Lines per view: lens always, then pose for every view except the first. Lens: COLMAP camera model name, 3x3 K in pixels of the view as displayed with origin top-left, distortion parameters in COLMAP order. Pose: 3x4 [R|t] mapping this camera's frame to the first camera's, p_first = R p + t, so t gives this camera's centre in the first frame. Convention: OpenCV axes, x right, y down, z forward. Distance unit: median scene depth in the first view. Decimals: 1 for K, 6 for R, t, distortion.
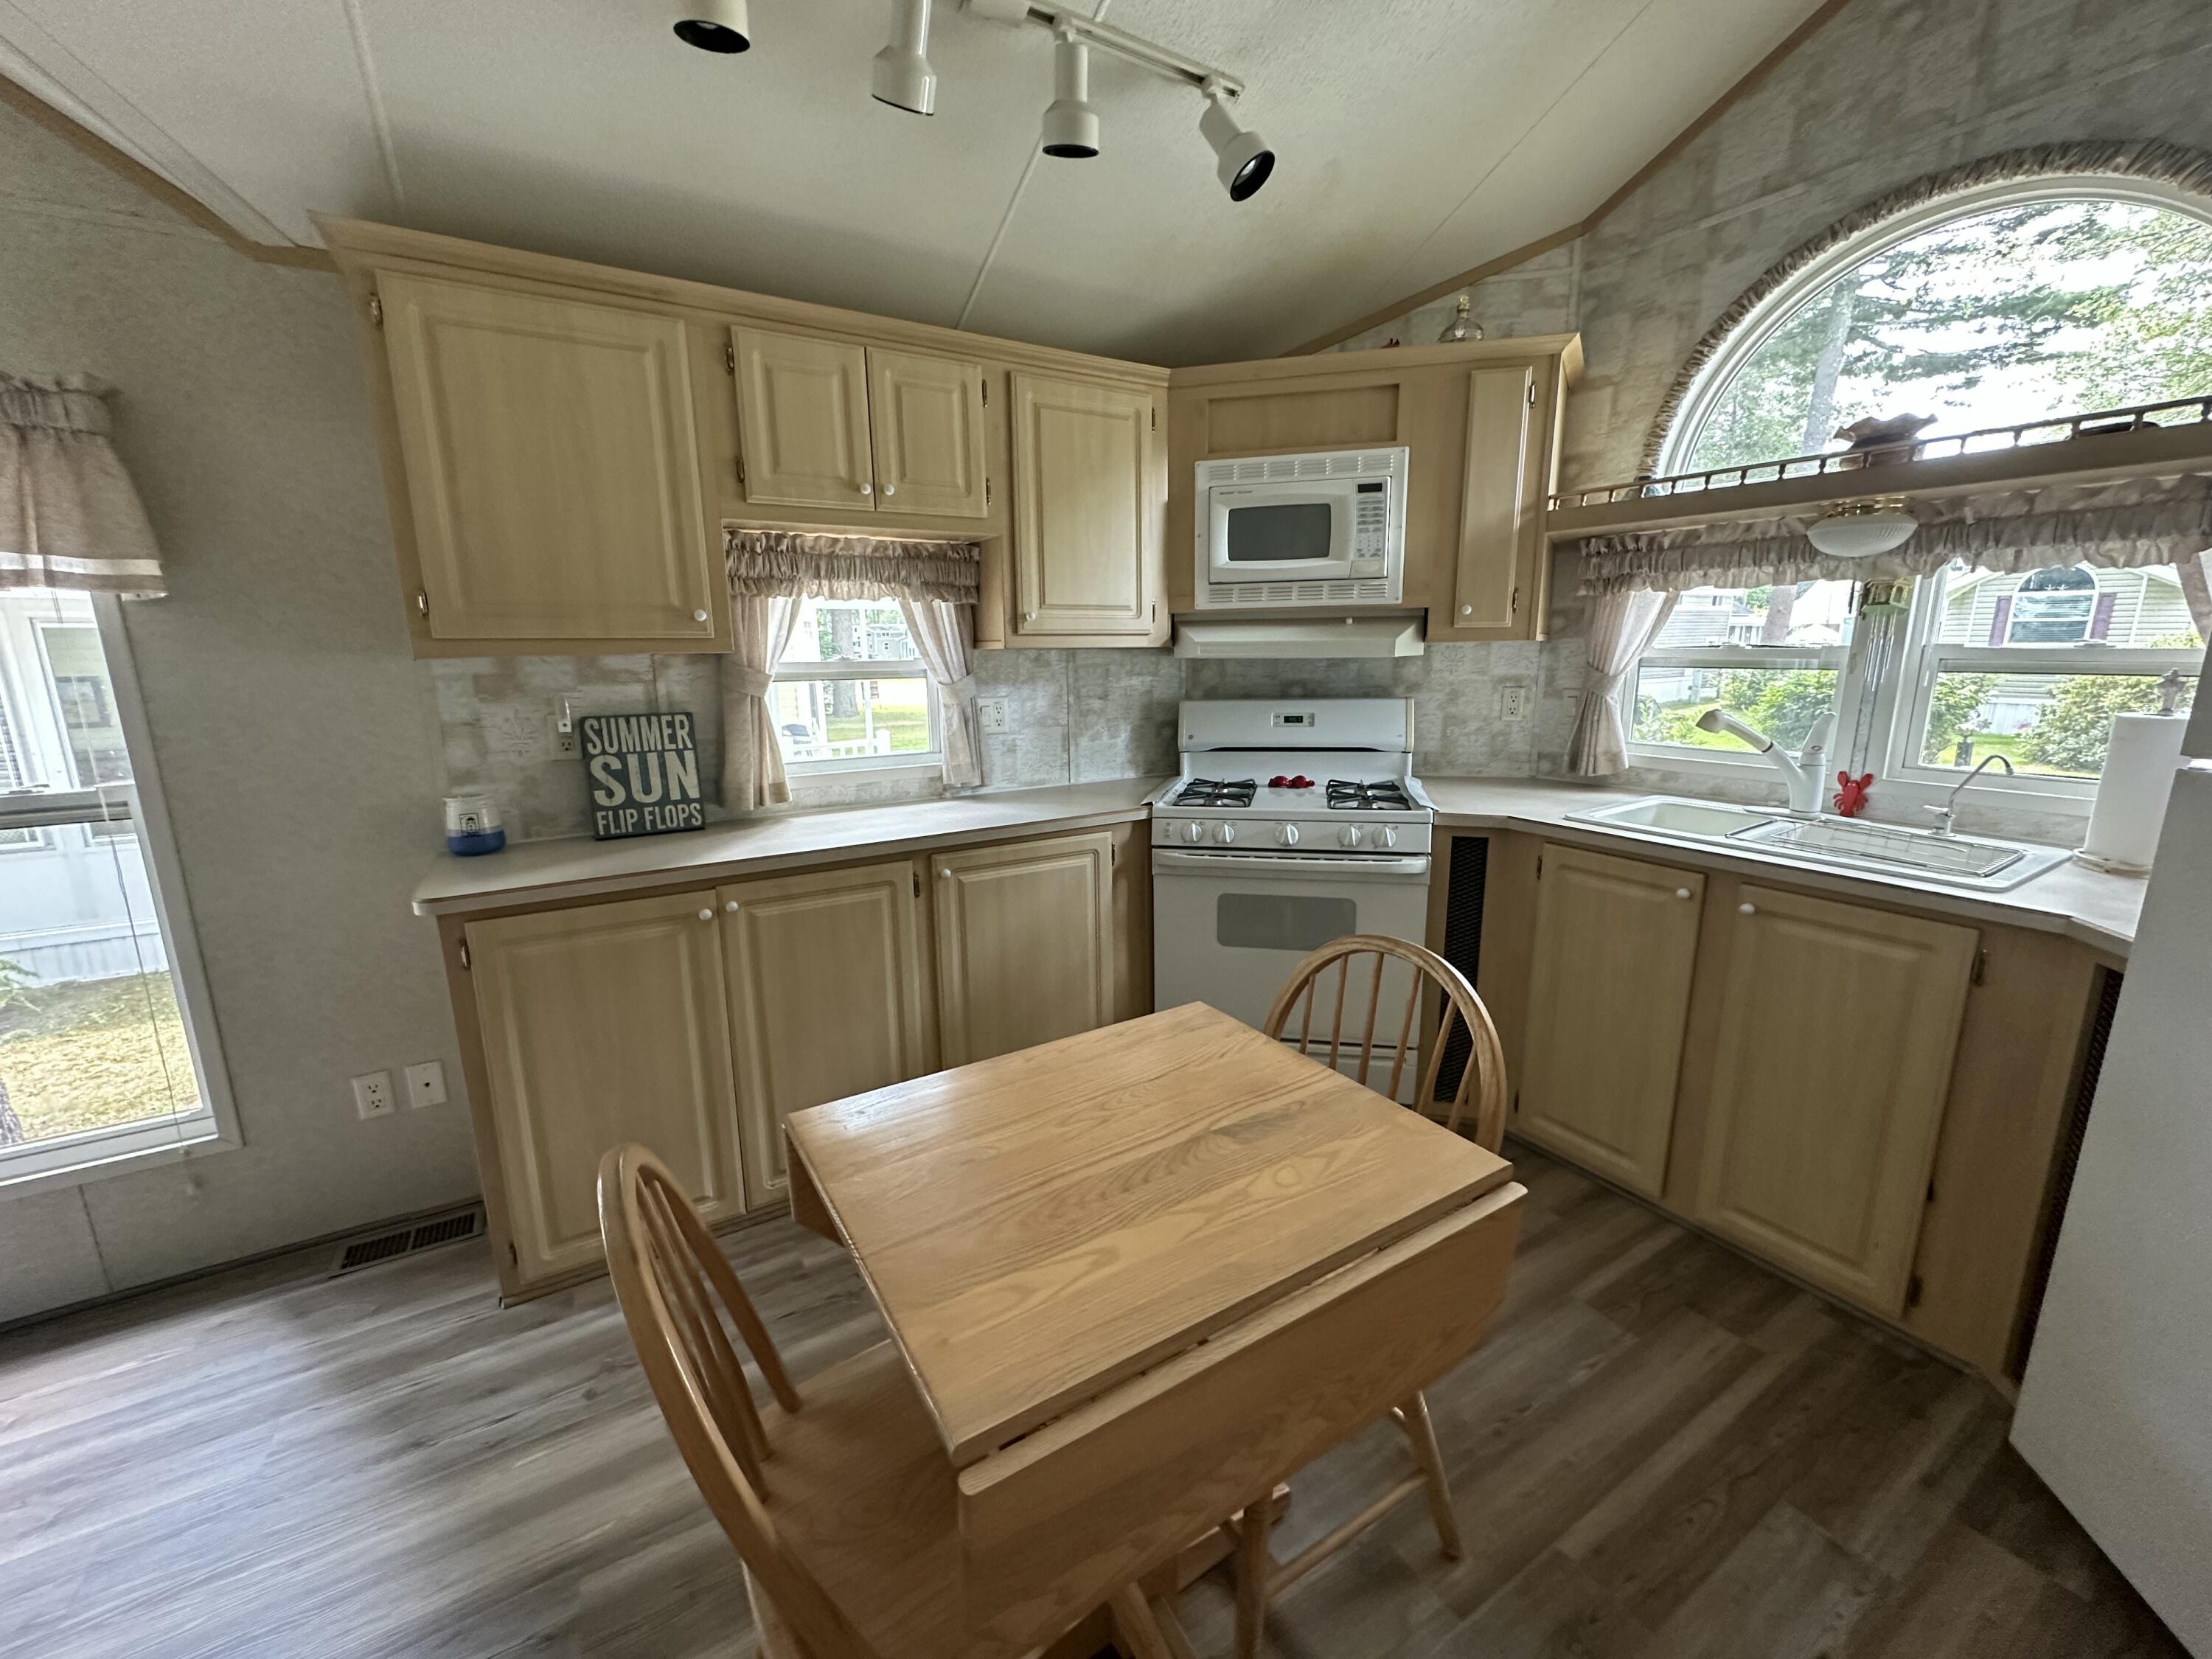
lens RADIAL K [[881.1, 0, 1106.2], [0, 881.1, 827.6], [0, 0, 1]] dist [-0.001561, 0.000375]
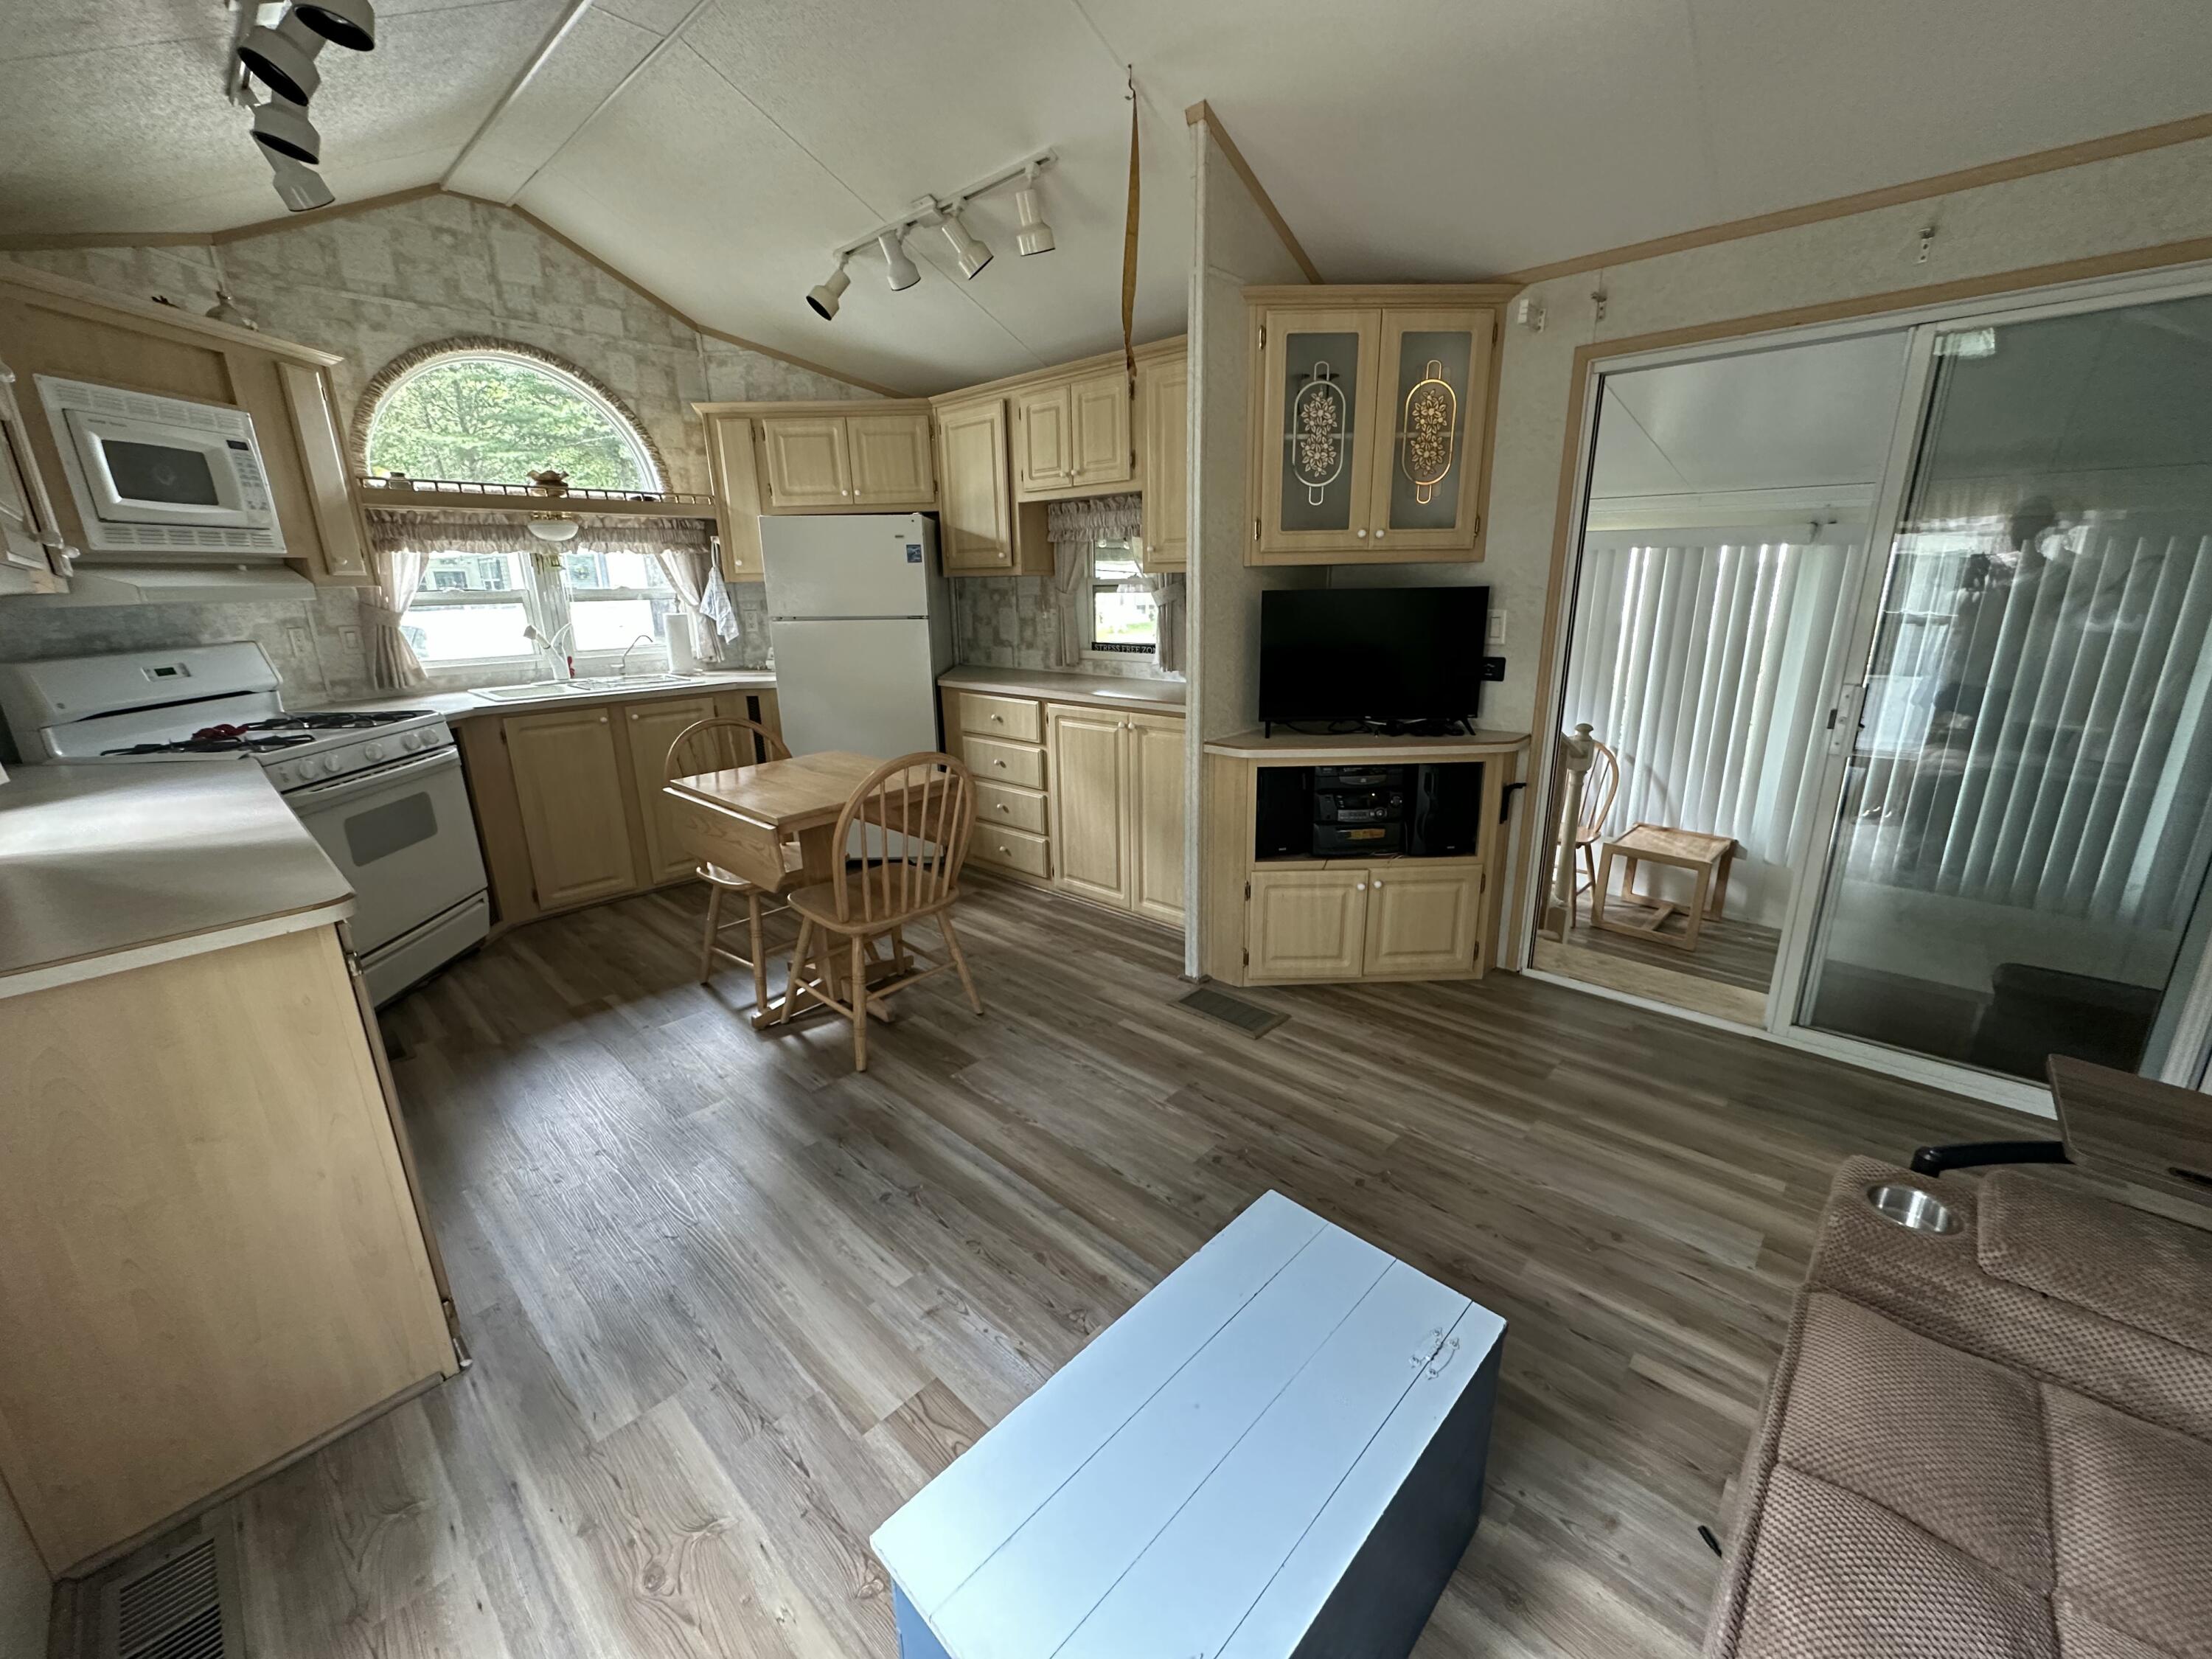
lens RADIAL K [[881.1, 0, 1106.2], [0, 881.1, 827.6], [0, 0, 1]] dist [-0.001561, 0.000375]
pose [[-0.264719, -0.250038, 0.931346, -1.191588], [0.216386, 0.925769, 0.310045, -0.052248], [-0.939734, 0.283605, -0.190964, 0.343090]]
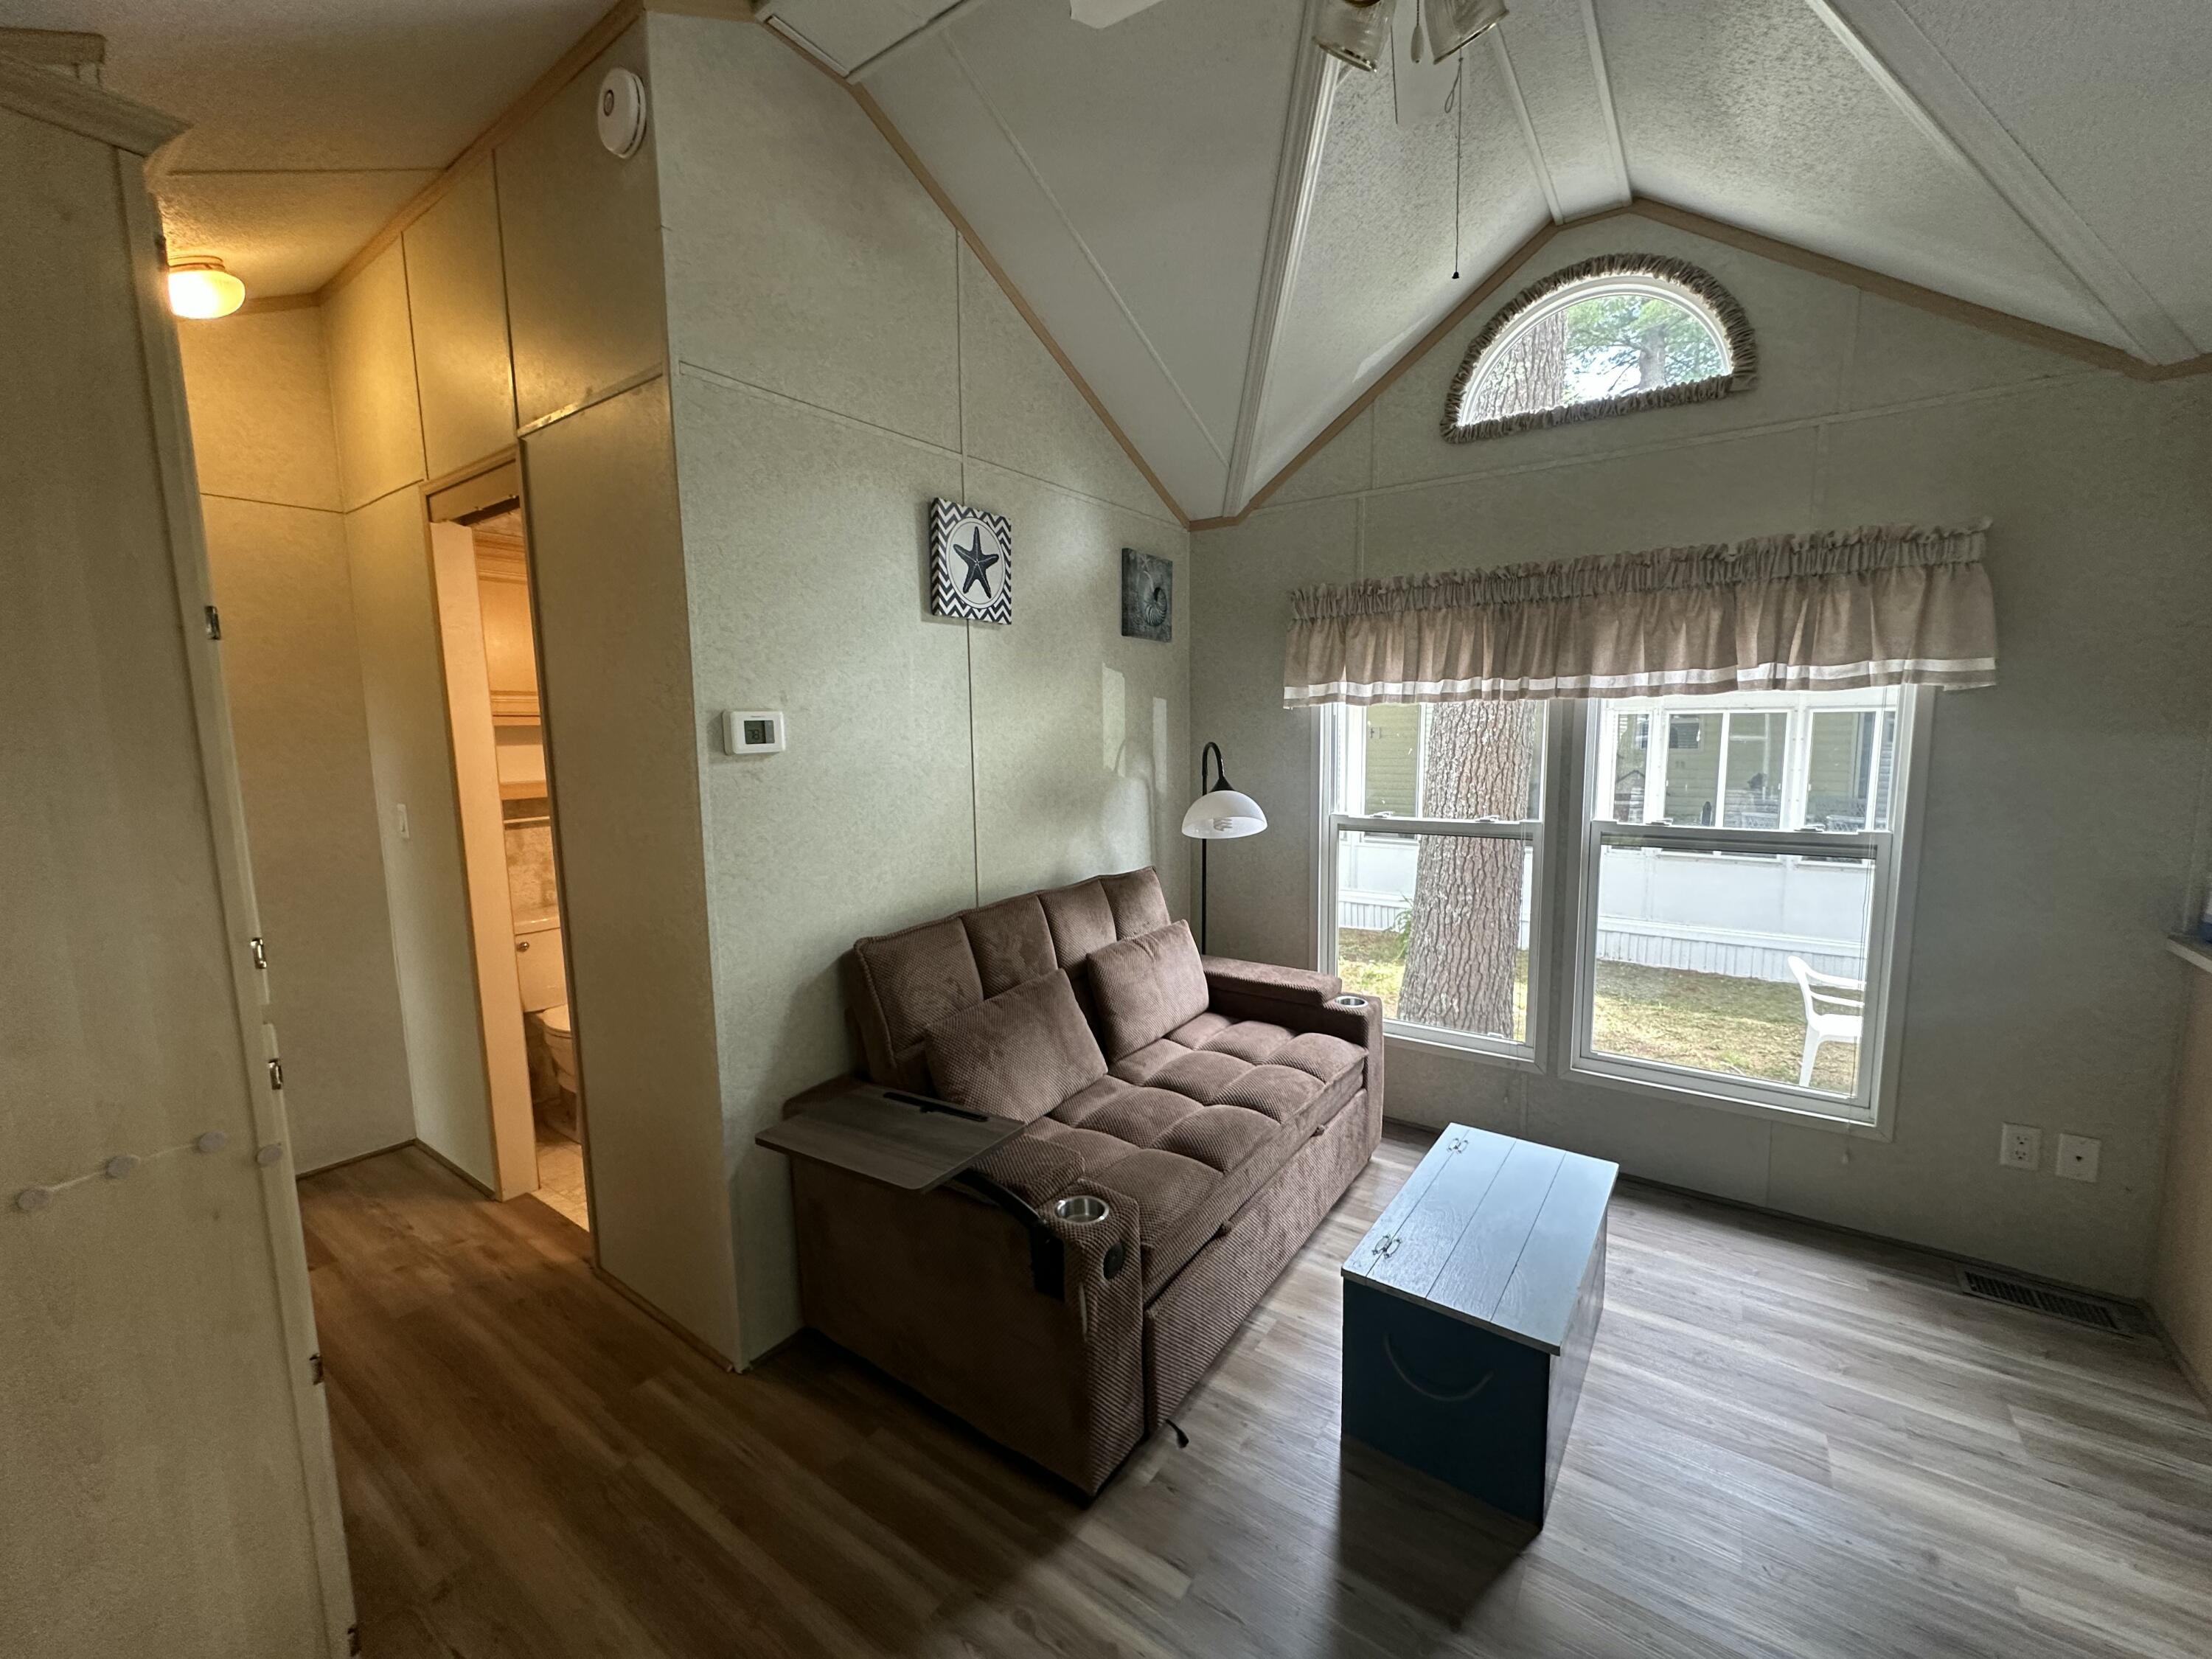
lens RADIAL K [[881.1, 0, 1106.2], [0, 881.1, 827.6], [0, 0, 1]] dist [-0.001561, 0.000375]
pose [[0.391896, 0.116751, -0.912571, -0.303860], [-0.173291, 0.983528, 0.051411, 0.056660], [0.903542, 0.137992, 0.405673, -0.413411]]
